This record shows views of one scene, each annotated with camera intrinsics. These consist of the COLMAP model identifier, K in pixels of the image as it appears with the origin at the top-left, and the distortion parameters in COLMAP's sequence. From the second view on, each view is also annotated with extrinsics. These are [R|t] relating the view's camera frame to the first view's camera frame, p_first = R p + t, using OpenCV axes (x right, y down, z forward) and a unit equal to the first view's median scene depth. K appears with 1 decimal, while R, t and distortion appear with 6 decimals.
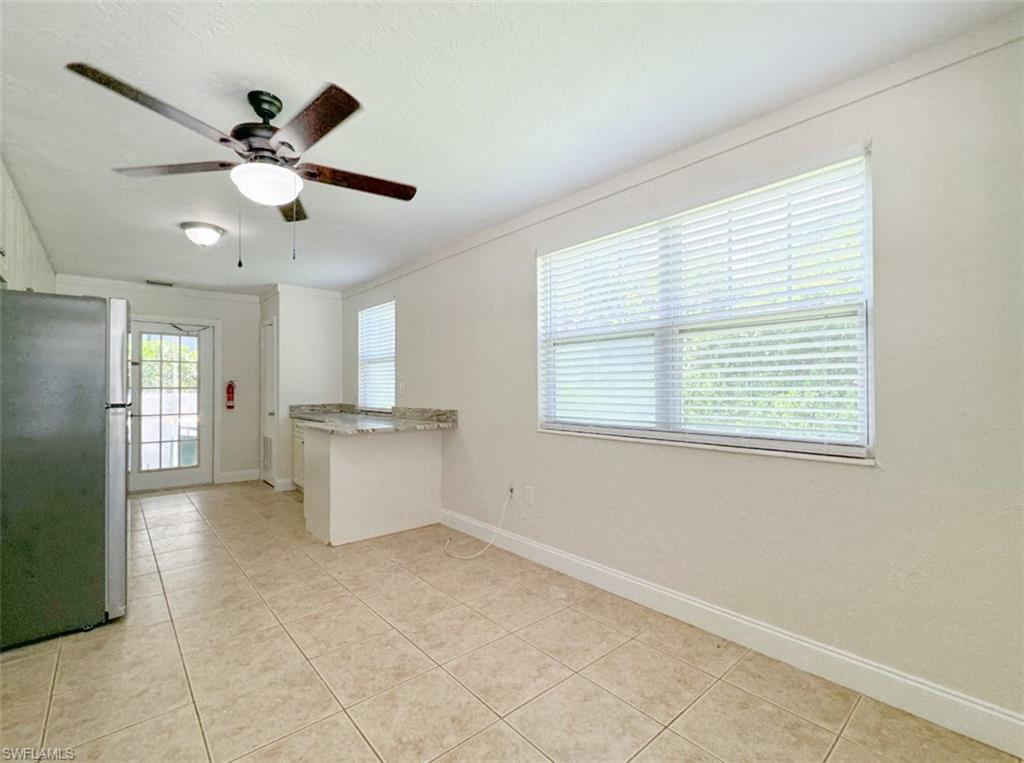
lens RADIAL K [[466.9, 0, 512.6], [0, 466.9, 380.8], [0, 0, 1]] dist [0.027304, -0.002137]
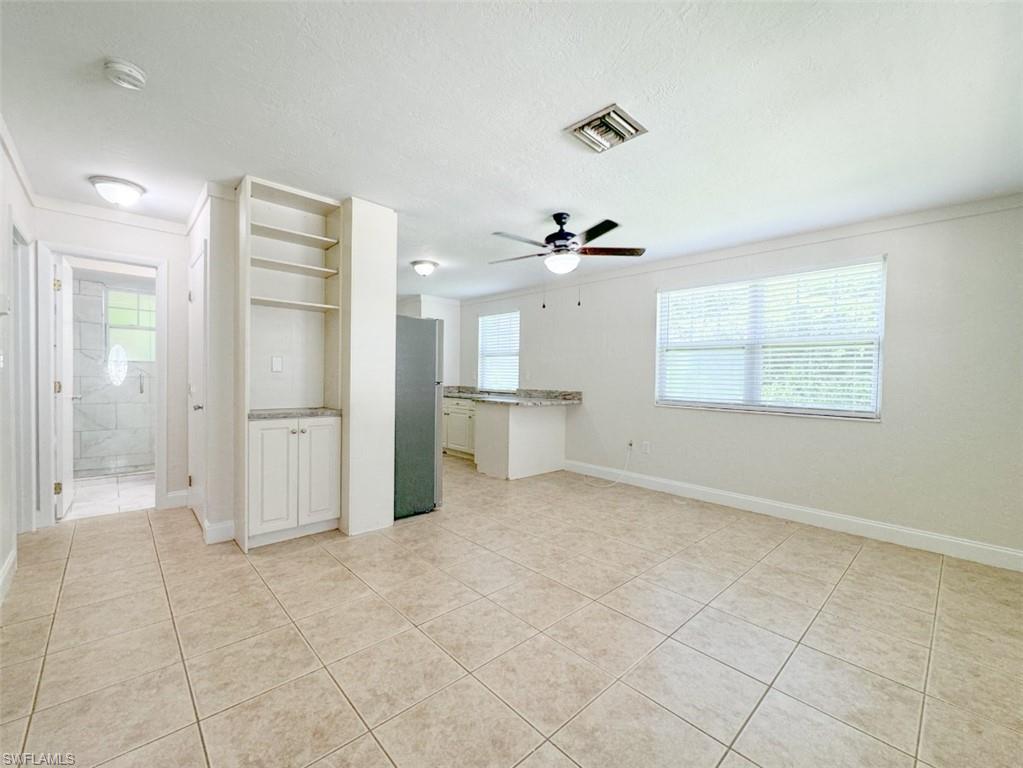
lens RADIAL K [[441.0, 0, 507.9], [0, 441.0, 392.9], [0, 0, 1]] dist [-0.000688, 0.000693]
pose [[0.998746, 0.018680, 0.046444, -0.411747], [-0.021239, 0.998247, 0.055237, -0.005032], [-0.045331, -0.056154, 0.997393, -0.357206]]
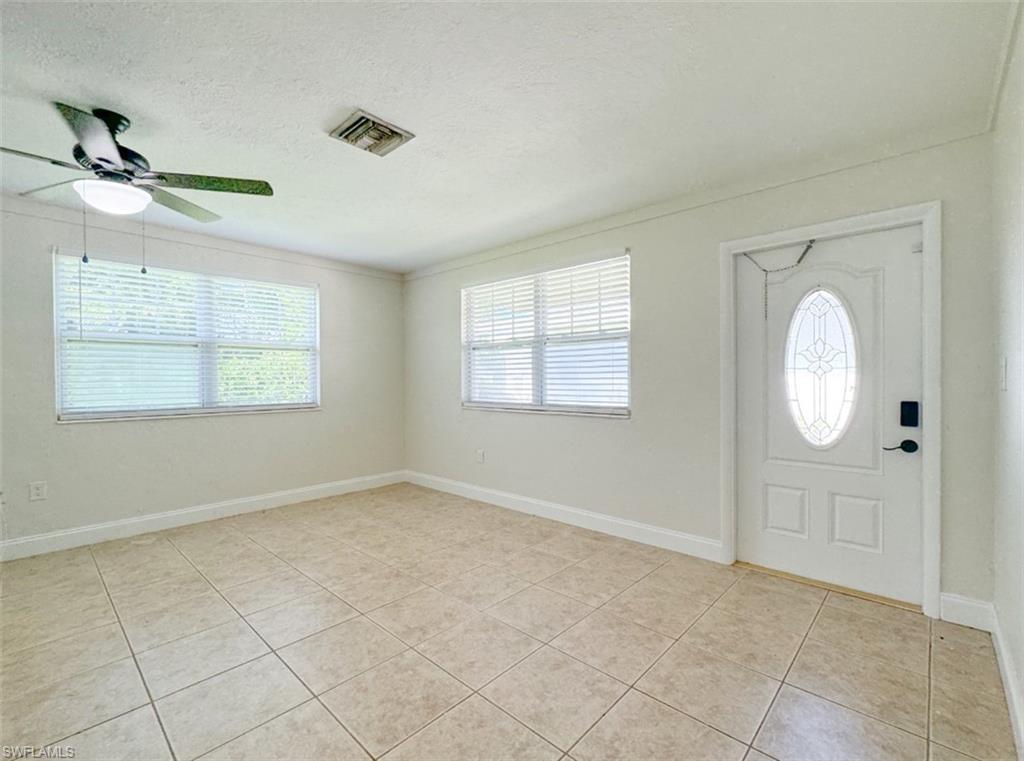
lens RADIAL K [[450.5, 0, 521.7], [0, 450.5, 379.0], [0, 0, 1]] dist [-0.002518, 0.000790]
pose [[-0.137121, 0.000130, 0.990554, -0.880648], [-0.011719, 0.999930, -0.001754, 0.000074], [-0.990485, -0.011849, -0.137110, 0.109735]]
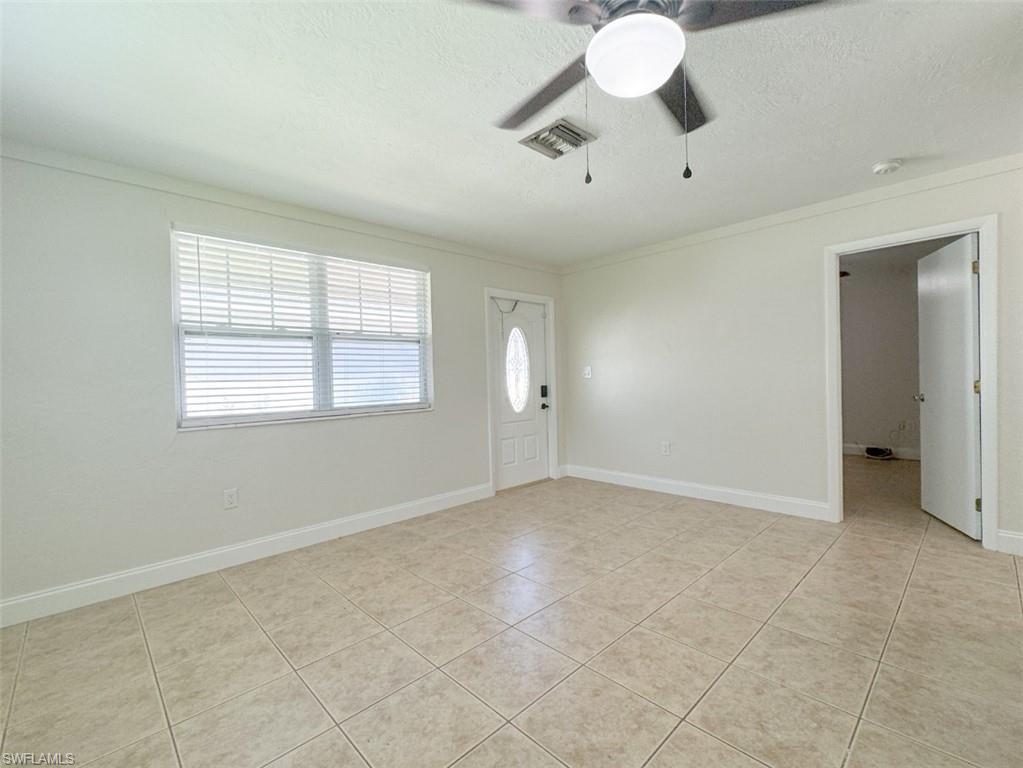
lens RADIAL K [[450.1, 0, 518.6], [0, 450.1, 382.5], [0, 0, 1]] dist [-0.002518, 0.000790]
pose [[-0.997113, 0.029576, -0.069938, -0.152370], [0.030079, 0.999529, -0.006160, 0.020706], [0.069723, -0.008246, -0.997532, 0.856873]]
